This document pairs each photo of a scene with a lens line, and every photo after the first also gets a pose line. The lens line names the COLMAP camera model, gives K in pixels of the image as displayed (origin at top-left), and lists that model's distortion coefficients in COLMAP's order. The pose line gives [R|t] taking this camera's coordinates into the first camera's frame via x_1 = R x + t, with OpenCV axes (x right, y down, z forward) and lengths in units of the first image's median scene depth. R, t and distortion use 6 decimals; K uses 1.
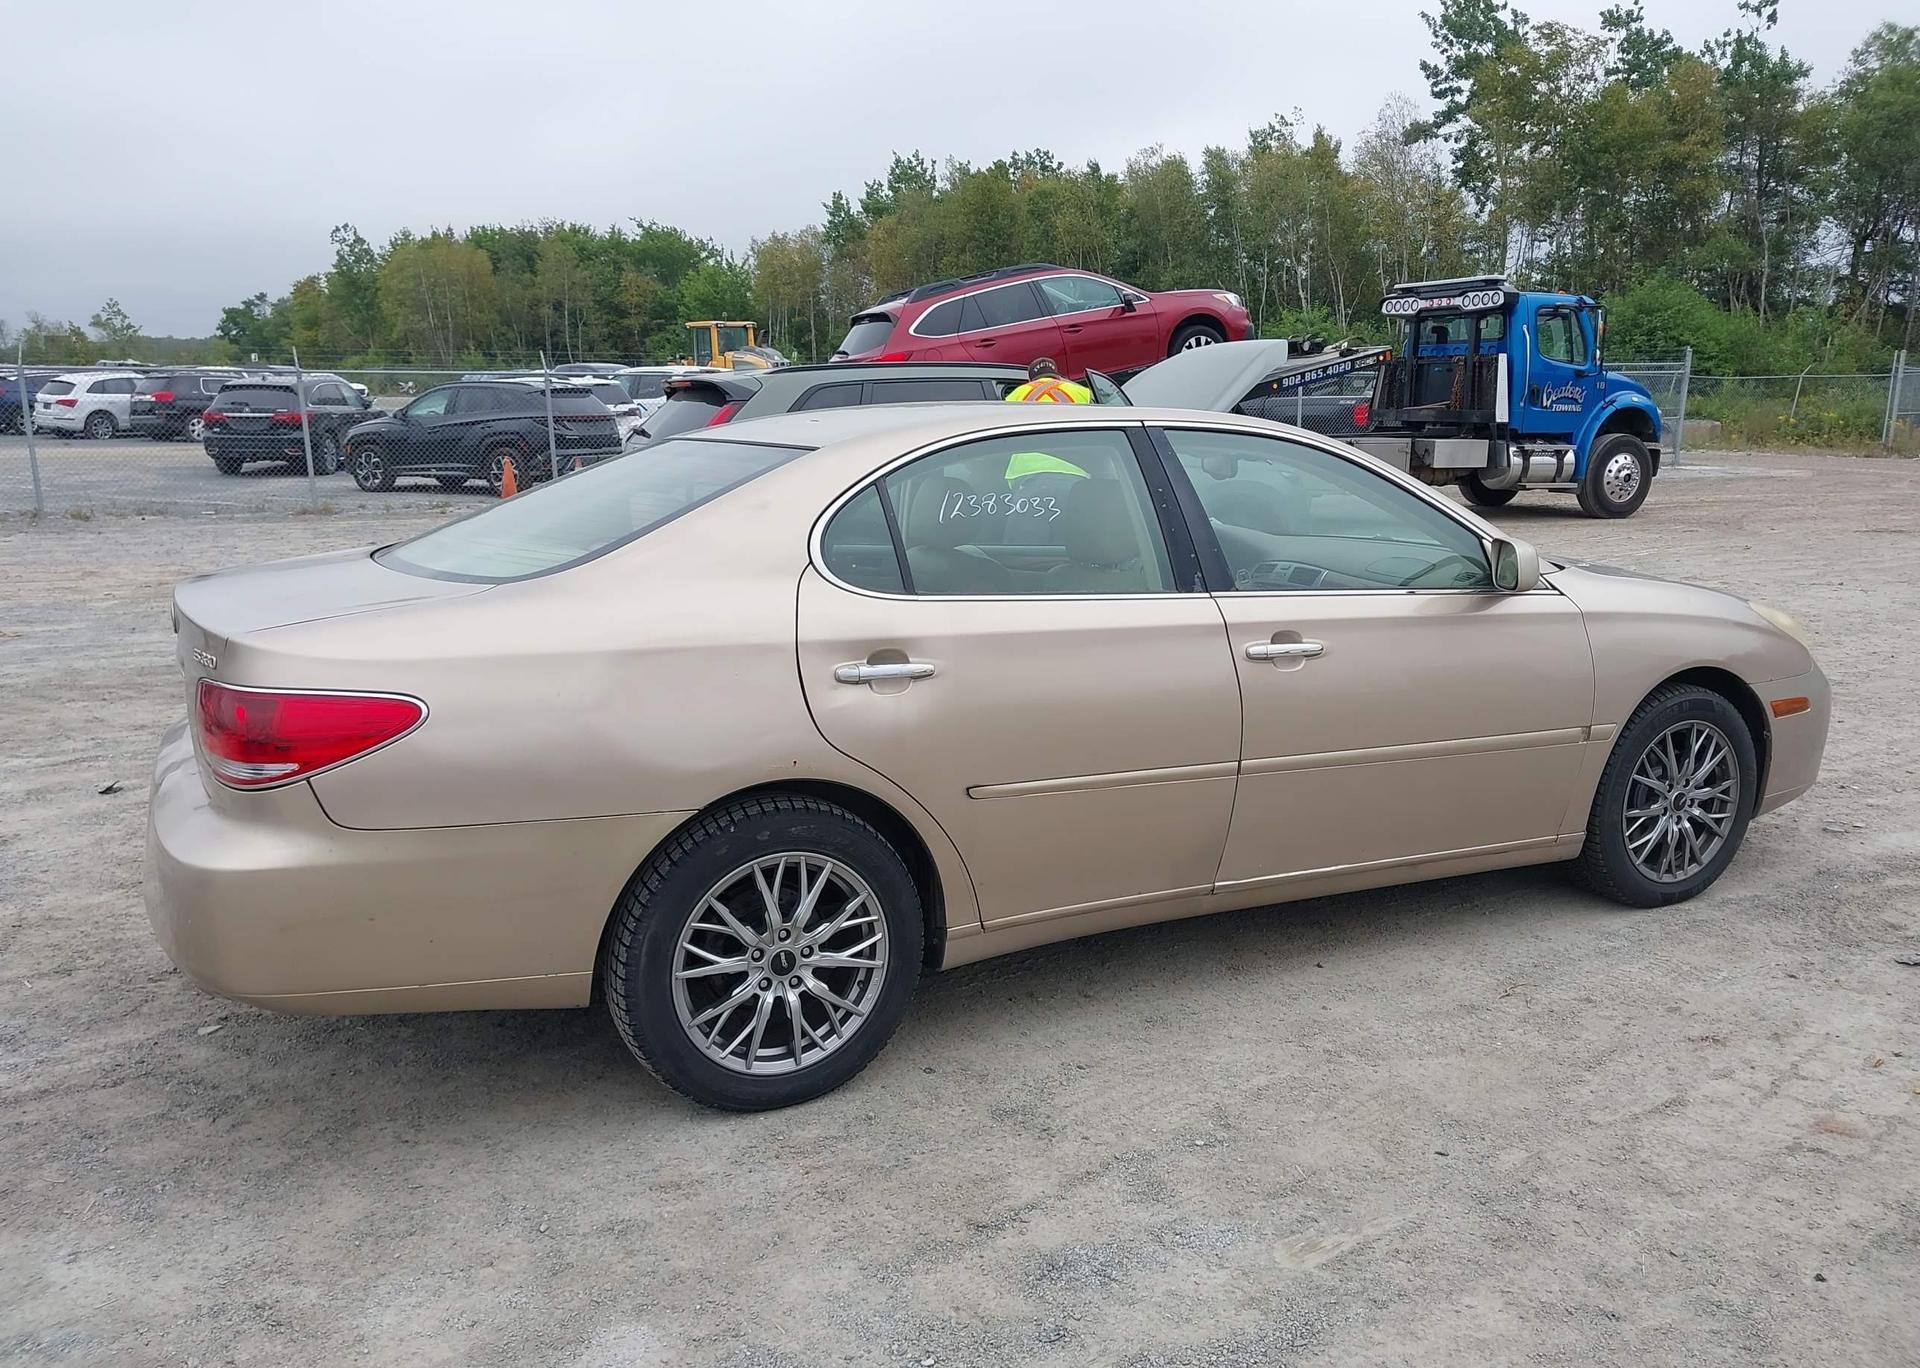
lens RADIAL K [[1498.8, 0, 955.8], [0, 1498.8, 733.0], [0, 0, 1]] dist [0.028525, -0.038512]
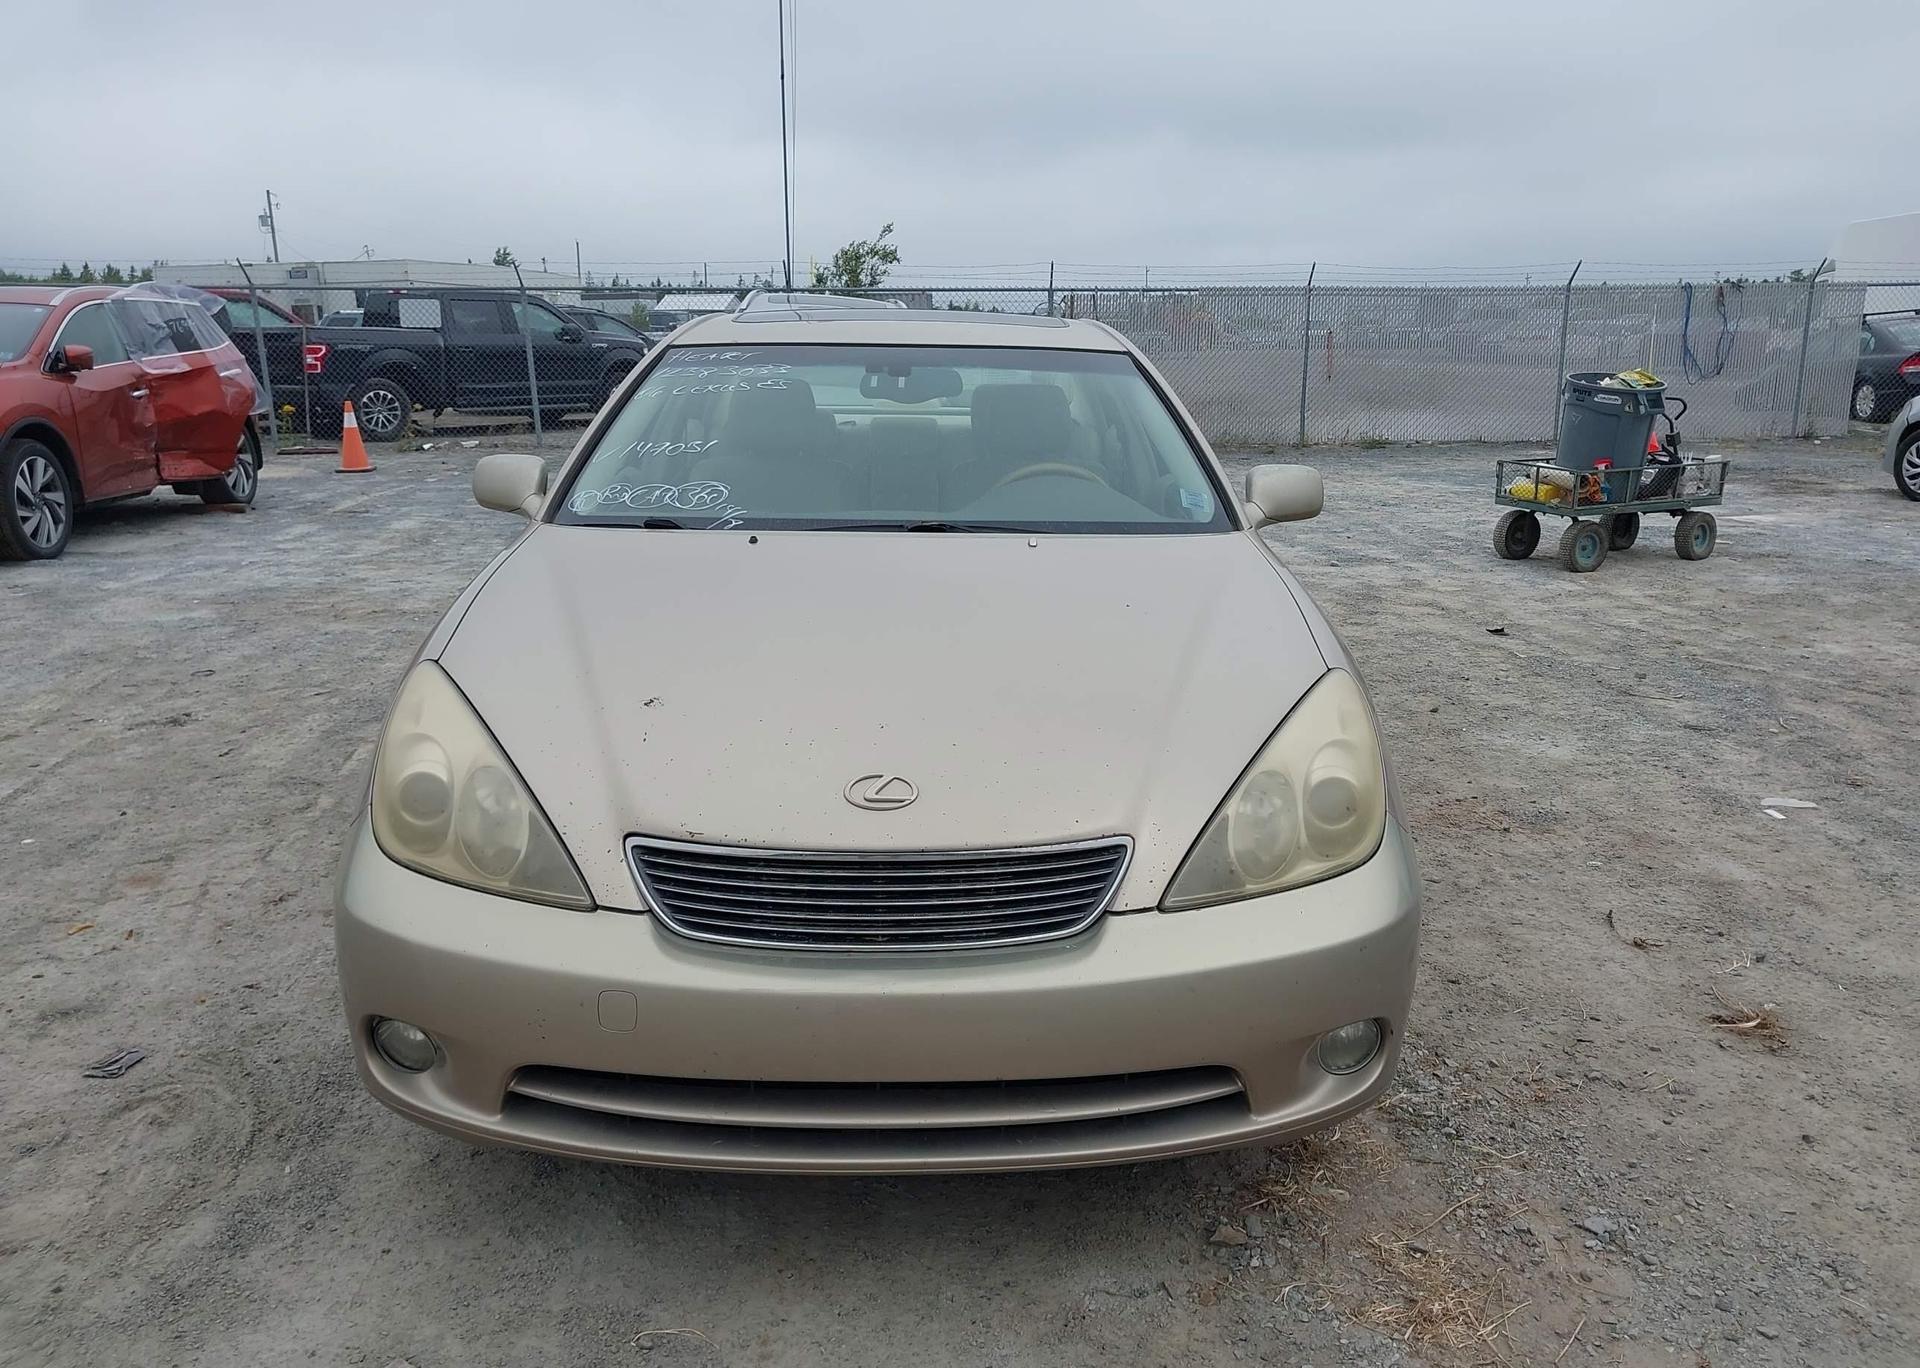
lens RADIAL K [[1507.8, 0, 958.7], [0, 1507.8, 719.9], [0, 0, 1]] dist [0.041611, -0.044763]
pose [[-0.435743, 0.229814, -0.870238, 1.113122], [-0.194361, 0.920018, 0.340280, -0.354587], [0.878835, 0.317415, -0.356225, 1.637982]]
